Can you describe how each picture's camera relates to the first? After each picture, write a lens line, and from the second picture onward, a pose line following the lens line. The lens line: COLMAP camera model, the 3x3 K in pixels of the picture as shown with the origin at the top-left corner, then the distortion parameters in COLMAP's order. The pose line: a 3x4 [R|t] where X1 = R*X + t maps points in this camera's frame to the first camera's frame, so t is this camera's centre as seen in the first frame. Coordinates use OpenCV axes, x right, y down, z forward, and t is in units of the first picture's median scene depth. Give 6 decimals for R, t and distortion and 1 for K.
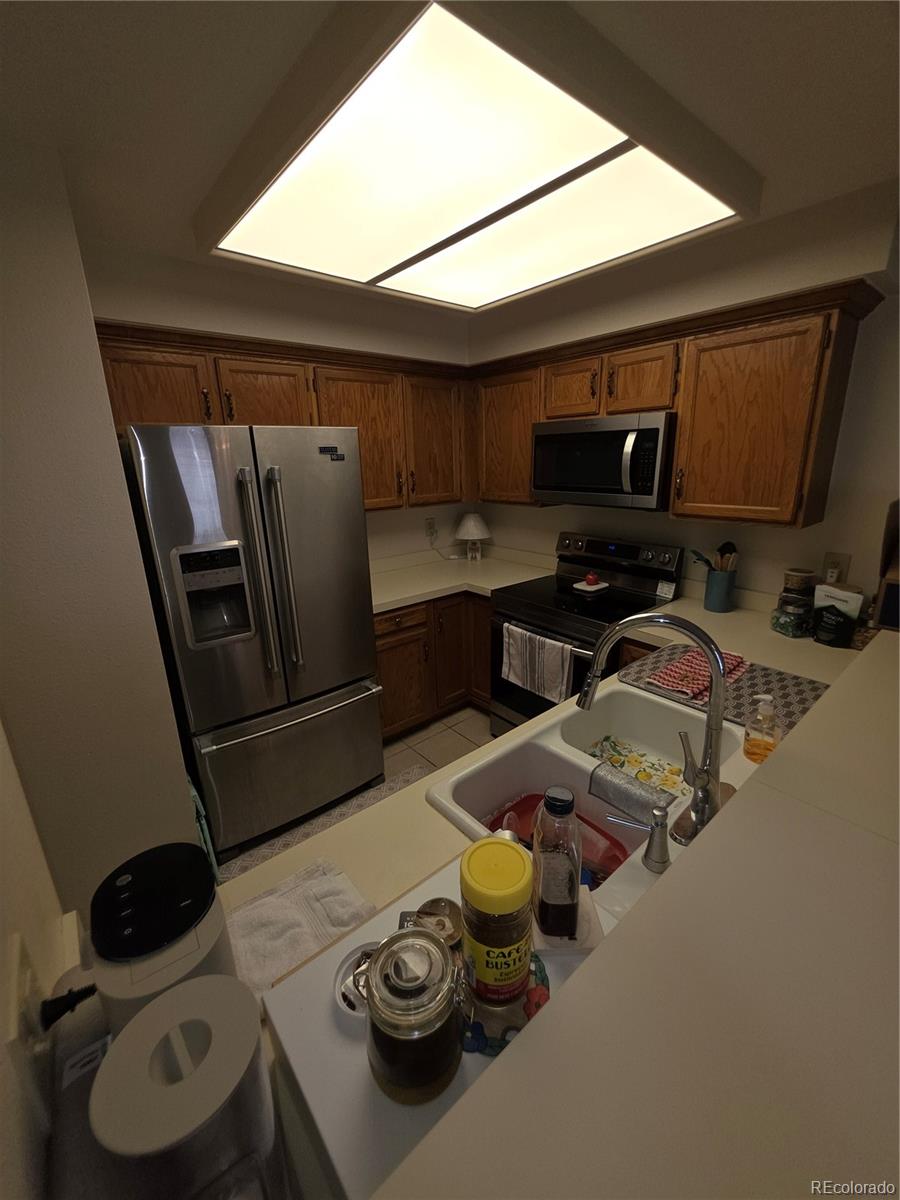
lens RADIAL K [[481.0, 0, 458.7], [0, 481.0, 596.1], [0, 0, 1]] dist [-0.000034, 0.000669]
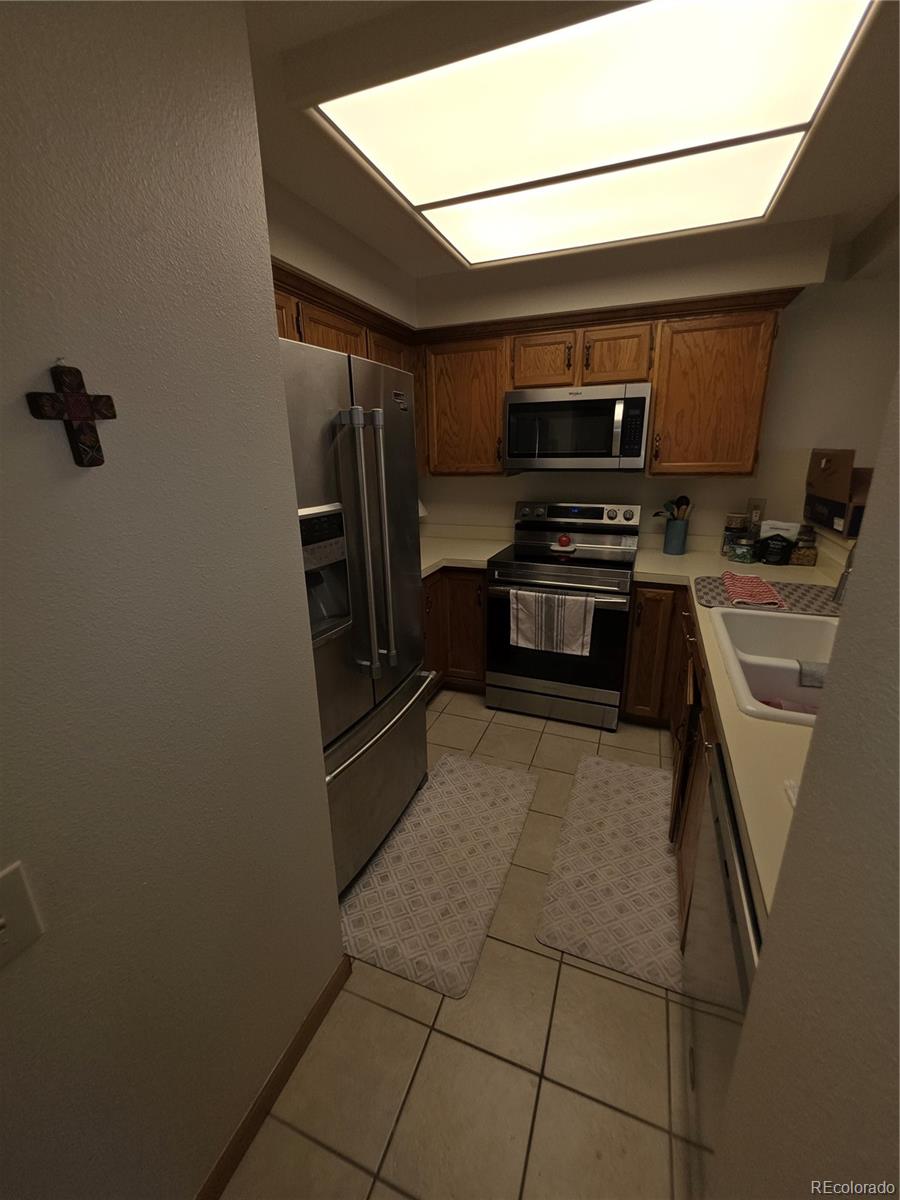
lens RADIAL K [[481.0, 0, 456.4], [0, 481.0, 596.1], [0, 0, 1]] dist [-0.000034, 0.000669]
pose [[0.880768, -0.130779, 0.455132, -0.539641], [0.129611, 0.990984, 0.033930, 0.024057], [-0.455466, 0.029106, 0.889777, 0.184220]]
